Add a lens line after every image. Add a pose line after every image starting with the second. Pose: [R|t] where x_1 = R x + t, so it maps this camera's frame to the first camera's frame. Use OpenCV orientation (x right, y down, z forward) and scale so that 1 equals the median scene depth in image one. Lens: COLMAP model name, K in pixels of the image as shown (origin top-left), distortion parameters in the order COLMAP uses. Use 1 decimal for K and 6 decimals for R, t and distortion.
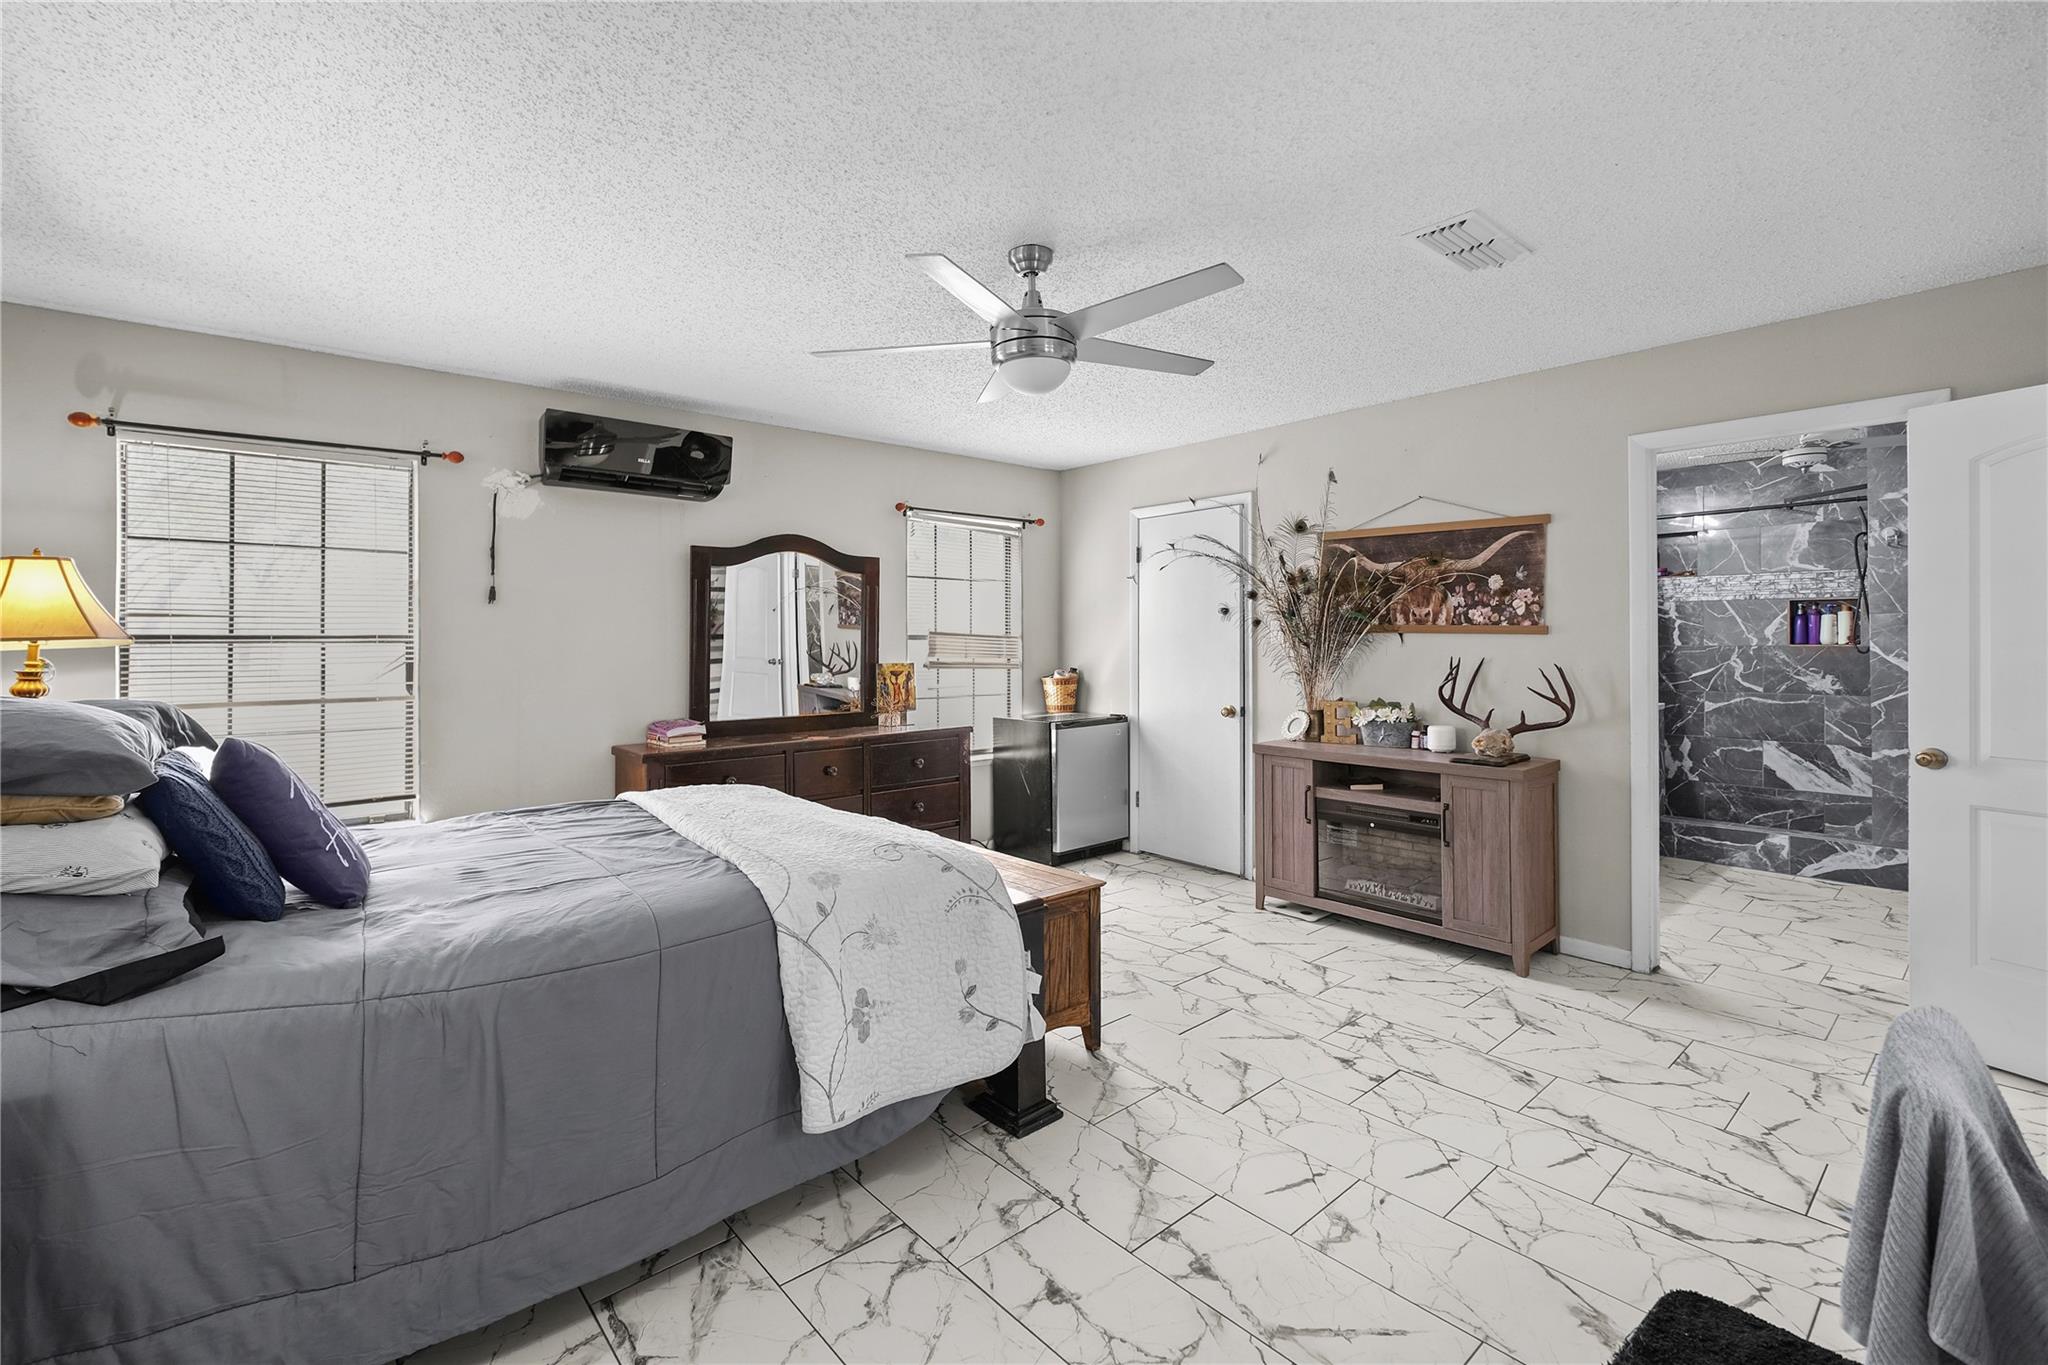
lens RADIAL K [[896.1, 0, 1023.1], [0, 896.1, 635.6], [0, 0, 1]] dist [-0.001476, -0.000072]
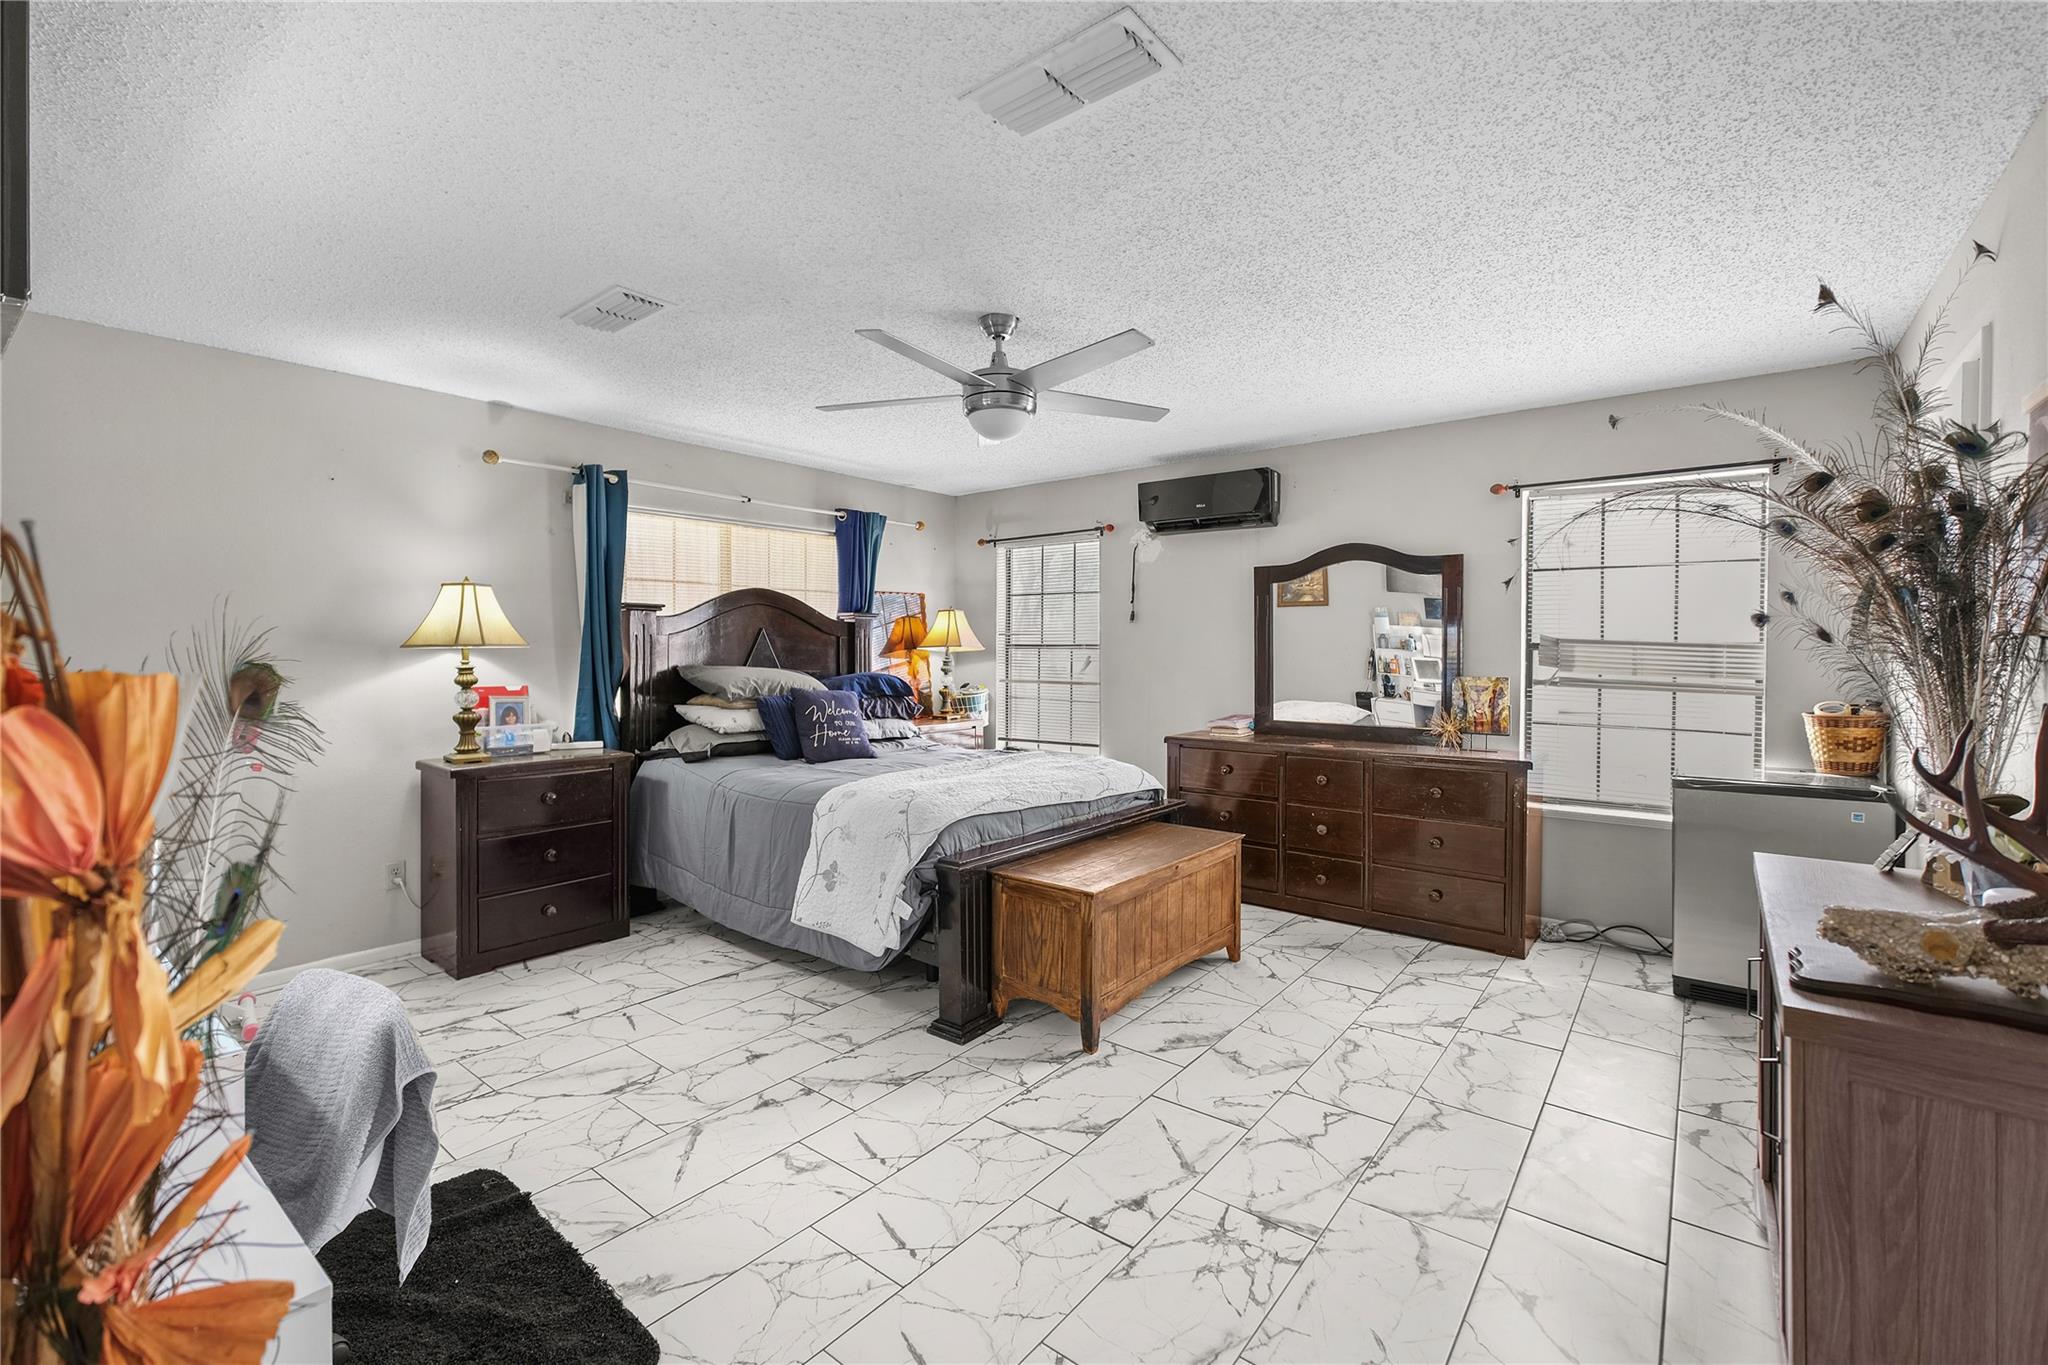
lens RADIAL K [[876.4, 0, 1022.3], [0, 876.4, 647.1], [0, 0, 1]] dist [-0.001534, -0.000177]
pose [[0.179155, 0.003114, -0.983816, 1.058110], [0.000720, 0.999994, 0.003297, -0.000684], [0.983821, -0.001299, 0.179151, 0.759386]]
